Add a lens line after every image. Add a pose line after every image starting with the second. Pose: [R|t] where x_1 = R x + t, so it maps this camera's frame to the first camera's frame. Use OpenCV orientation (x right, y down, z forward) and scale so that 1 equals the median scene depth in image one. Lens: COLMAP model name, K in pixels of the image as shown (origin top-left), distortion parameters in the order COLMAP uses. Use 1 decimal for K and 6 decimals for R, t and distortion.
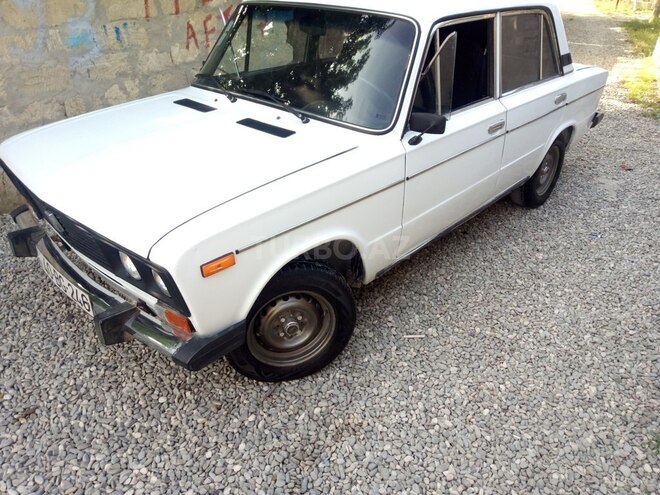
lens RADIAL K [[500.3, 0, 331.8], [0, 500.3, 247.5], [0, 0, 1]] dist [0.036662, -0.042426]
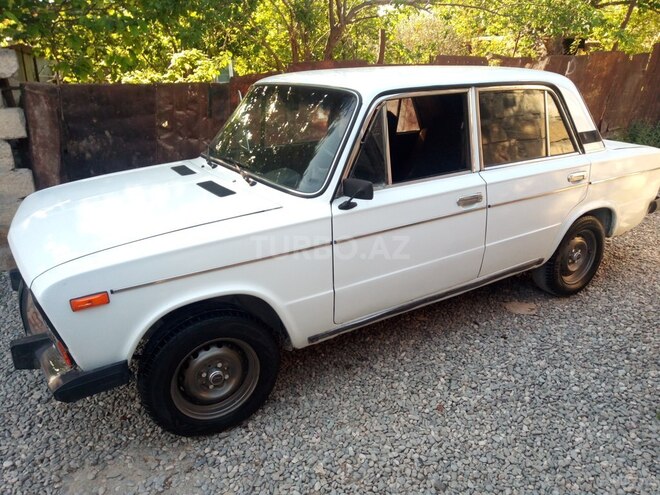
lens RADIAL K [[500.3, 0, 331.8], [0, 500.3, 247.5], [0, 0, 1]] dist [0.036662, -0.042426]
pose [[0.964494, 0.059423, -0.257331, 0.369406], [-0.101078, 0.983229, -0.151800, 0.022067], [0.243995, 0.172420, 0.954326, 0.051047]]
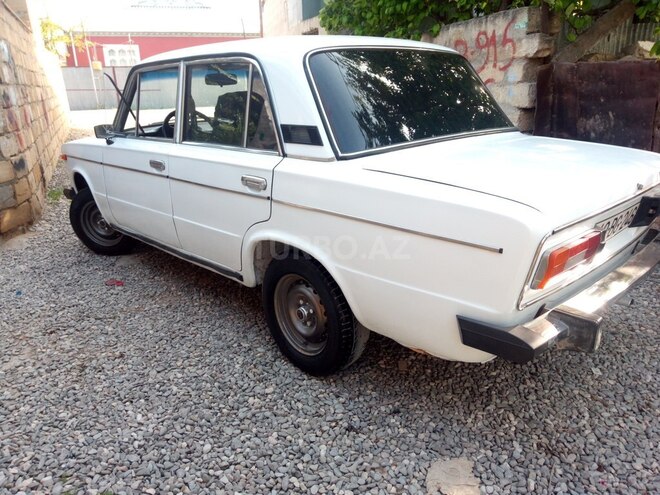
lens RADIAL K [[500.3, 0, 331.8], [0, 500.3, 247.5], [0, 0, 1]] dist [0.036662, -0.042426]
pose [[-0.047564, 0.313149, -0.948512, 1.543808], [-0.450247, 0.840924, 0.300207, -0.653115], [0.891636, 0.441344, 0.100997, 1.474760]]
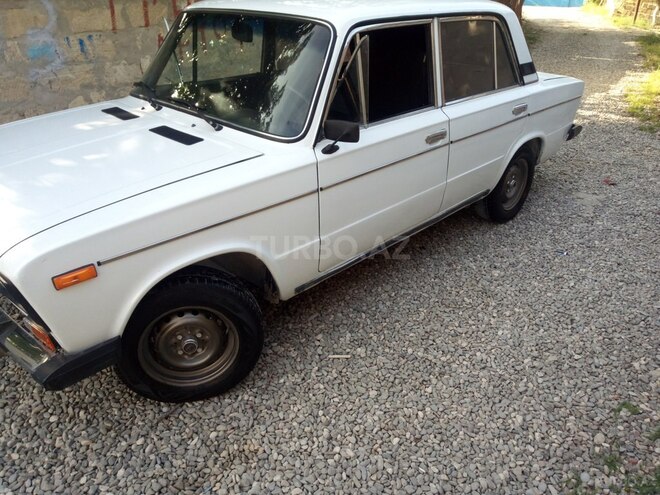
lens RADIAL K [[500.3, 0, 331.8], [0, 500.3, 247.5], [0, 0, 1]] dist [0.036662, -0.042426]
pose [[0.998982, 0.011412, -0.043640, 0.197643], [-0.012739, 0.999461, -0.030246, 0.001261], [0.043271, 0.030771, 0.998589, 0.055151]]
